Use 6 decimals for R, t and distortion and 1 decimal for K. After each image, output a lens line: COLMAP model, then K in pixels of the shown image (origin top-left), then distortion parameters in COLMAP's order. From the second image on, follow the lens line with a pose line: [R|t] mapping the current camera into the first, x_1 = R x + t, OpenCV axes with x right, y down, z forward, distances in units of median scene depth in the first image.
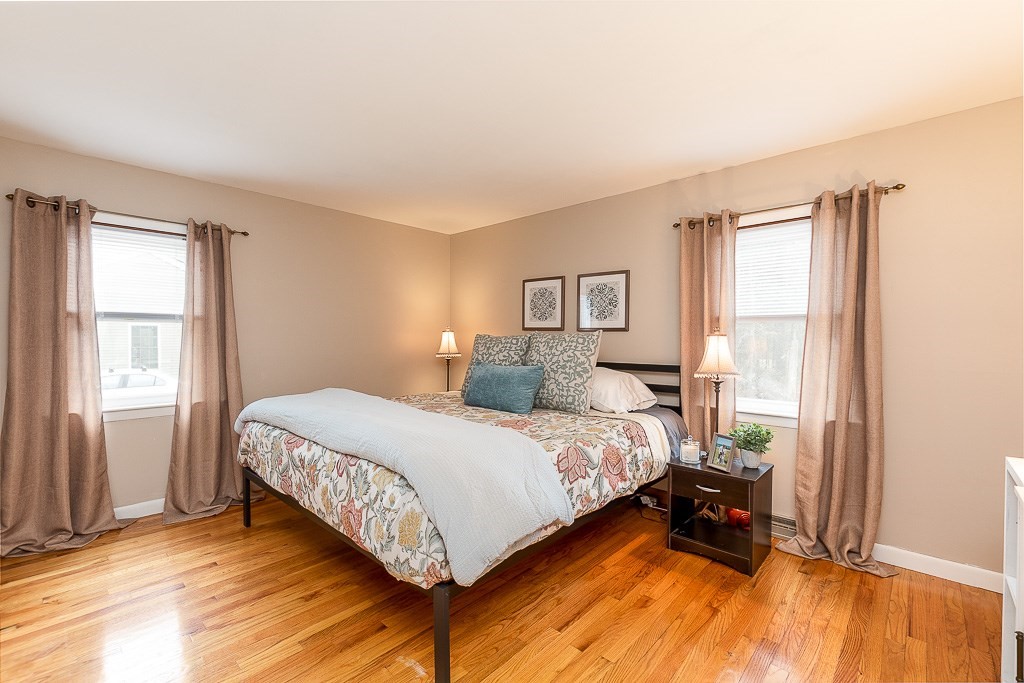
lens RADIAL K [[440.1, 0, 510.9], [0, 440.1, 341.7], [0, 0, 1]] dist [0.002656, -0.002761]
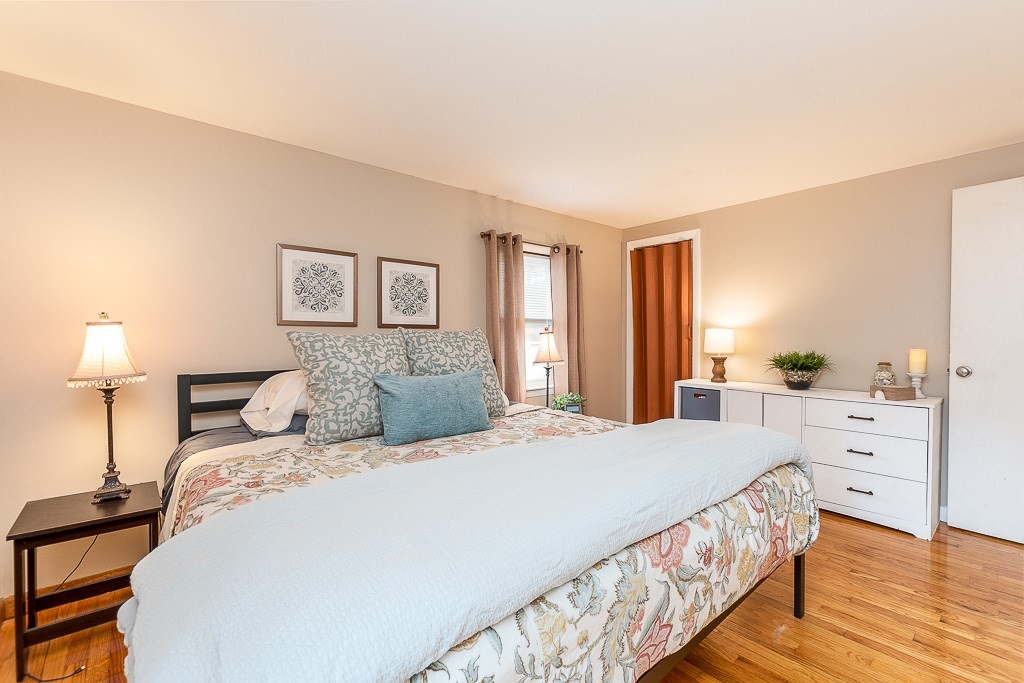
lens RADIAL K [[440.1, 0, 509.5], [0, 440.1, 340.9], [0, 0, 1]] dist [0.002656, -0.002761]
pose [[0.118217, -0.027642, 0.992603, -0.653896], [0.007665, 0.999608, 0.026924, -0.020527], [-0.992958, 0.004425, 0.118382, 0.714140]]
